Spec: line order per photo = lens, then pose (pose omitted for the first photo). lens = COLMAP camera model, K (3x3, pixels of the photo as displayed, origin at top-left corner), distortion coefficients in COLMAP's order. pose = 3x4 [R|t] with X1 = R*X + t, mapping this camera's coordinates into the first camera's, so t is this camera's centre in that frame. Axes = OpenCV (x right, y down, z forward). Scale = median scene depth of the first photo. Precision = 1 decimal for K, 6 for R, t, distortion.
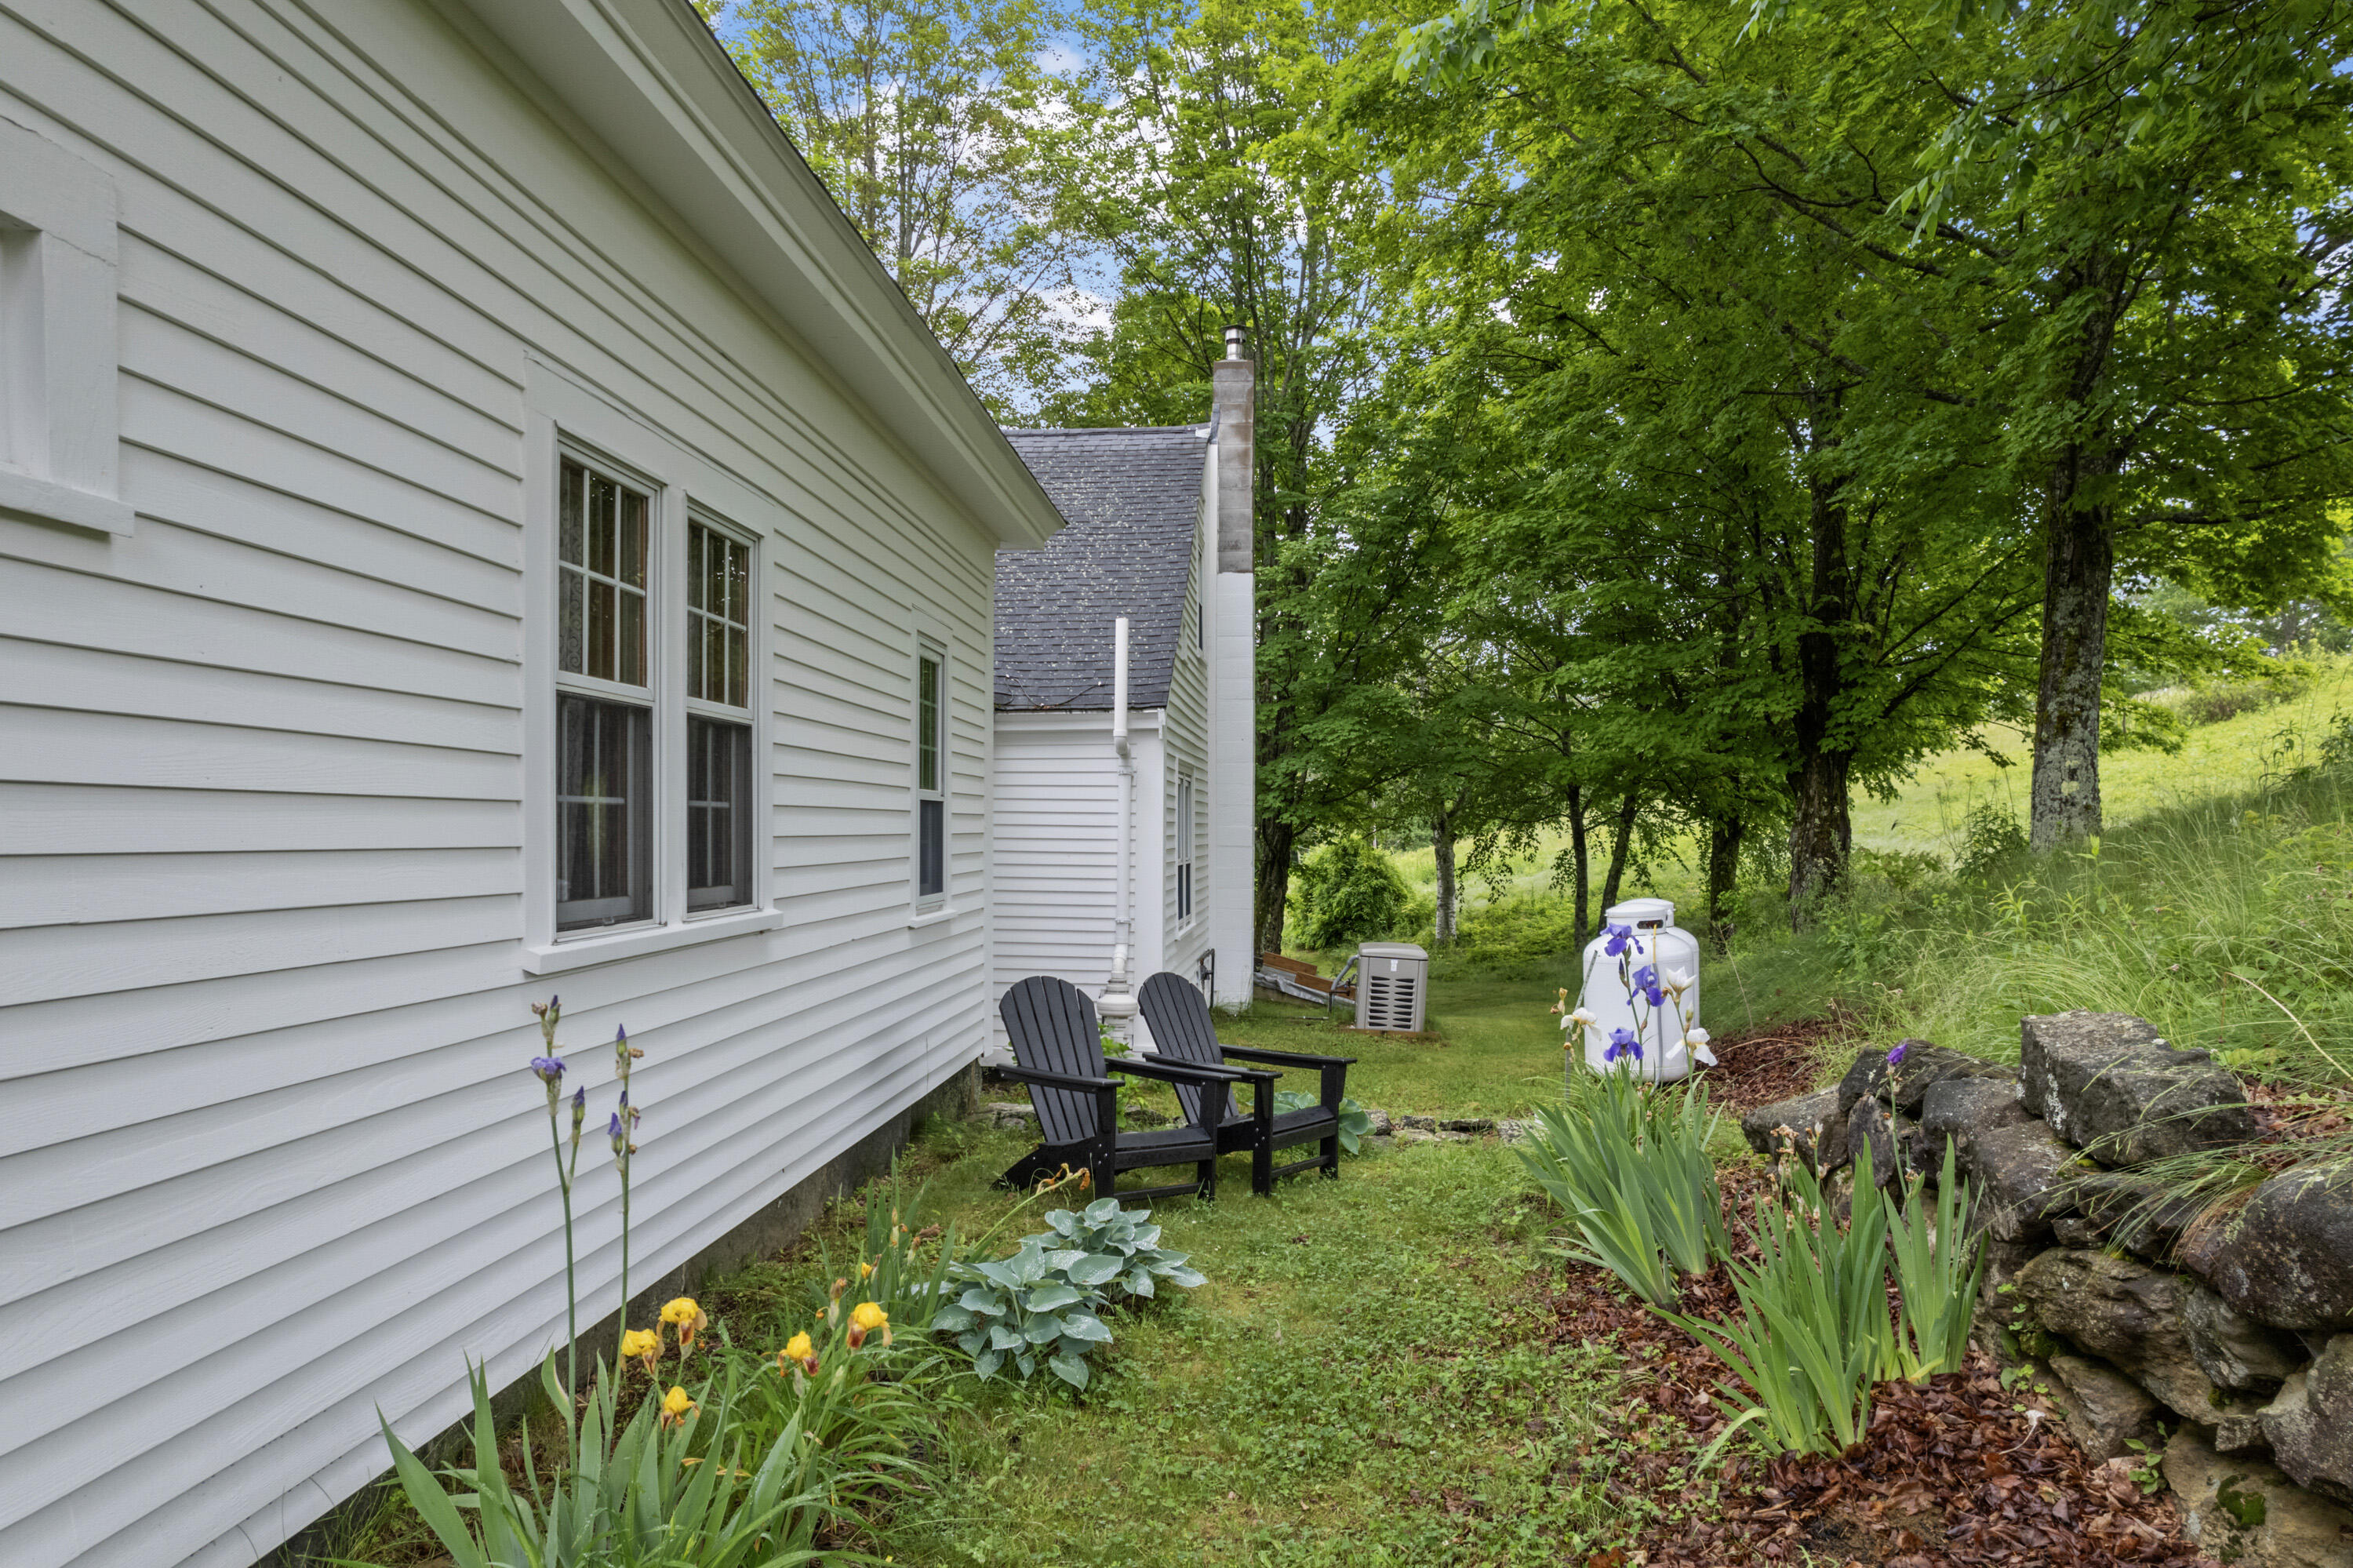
lens RADIAL K [[1484.3, 0, 1183.1], [0, 1484.3, 774.4], [0, 0, 1]] dist [-0.062911, 0.038298]
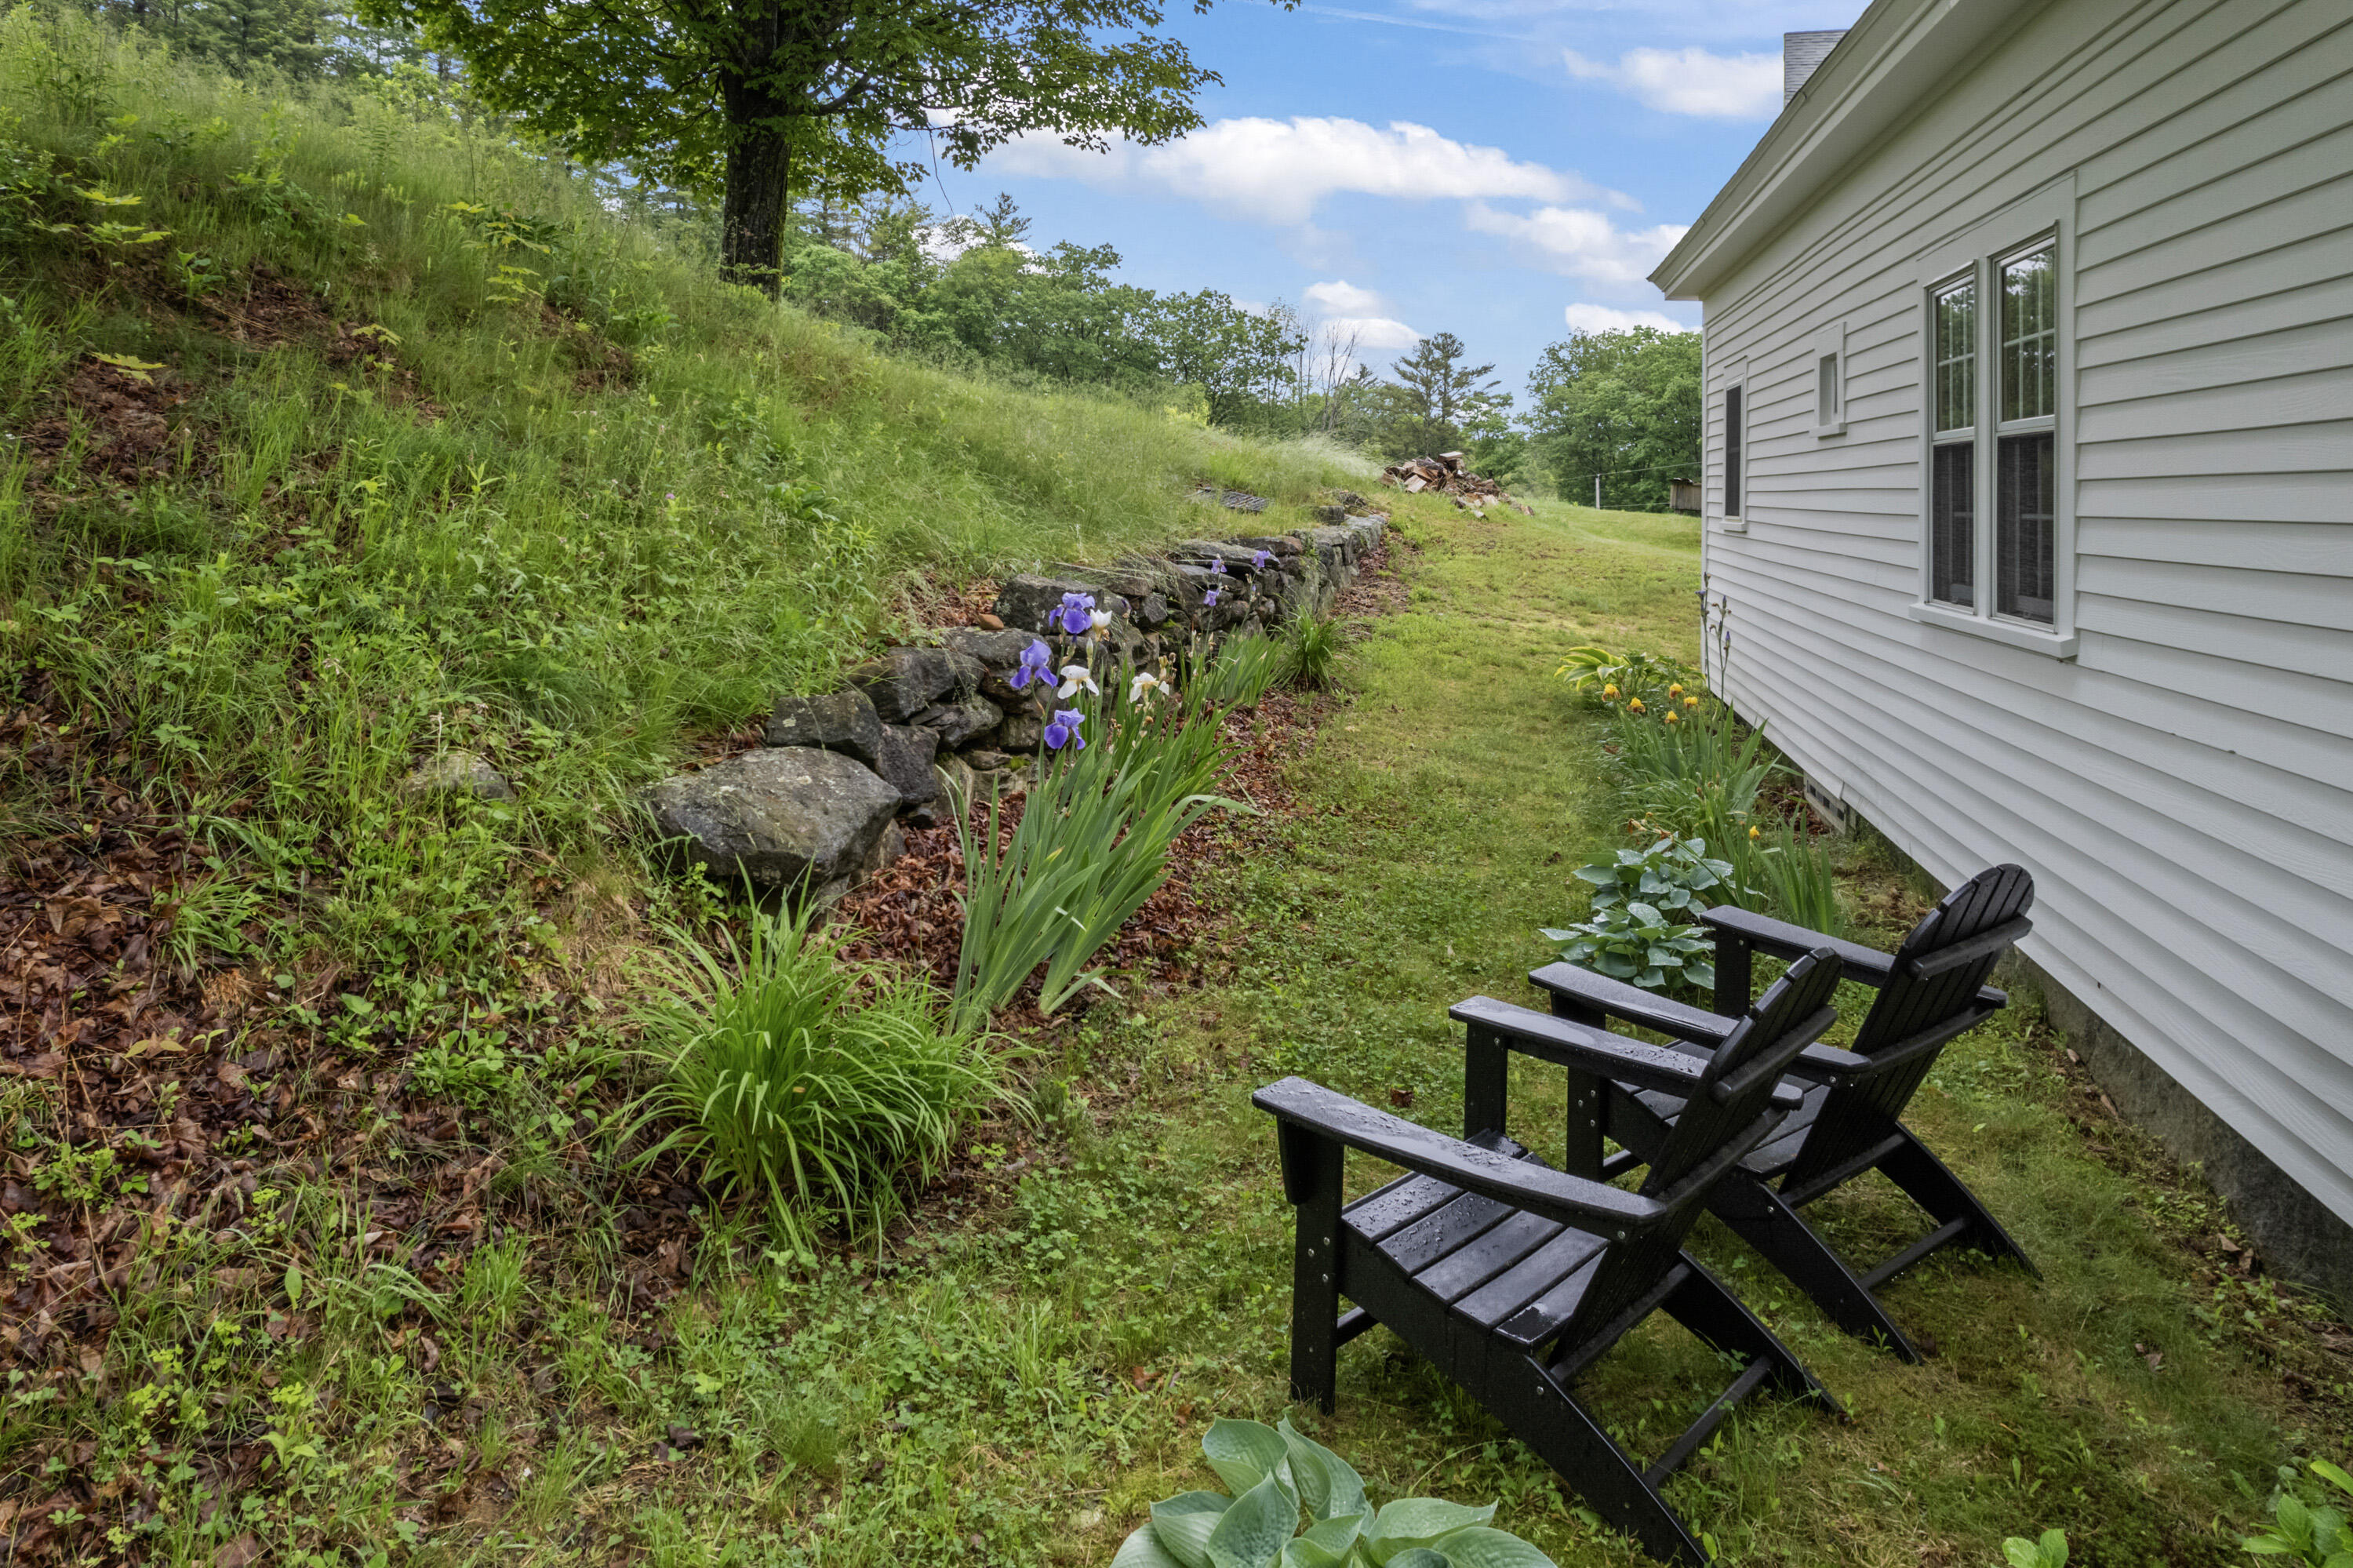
lens RADIAL K [[1484.3, 0, 1183.1], [0, 1484.3, 774.4], [0, 0, 1]] dist [-0.062911, 0.038298]
pose [[-0.992720, -0.031442, 0.116272, 0.150618], [-0.012644, 0.987198, 0.159001, 0.043425], [-0.119783, 0.156373, -0.980408, 2.102668]]
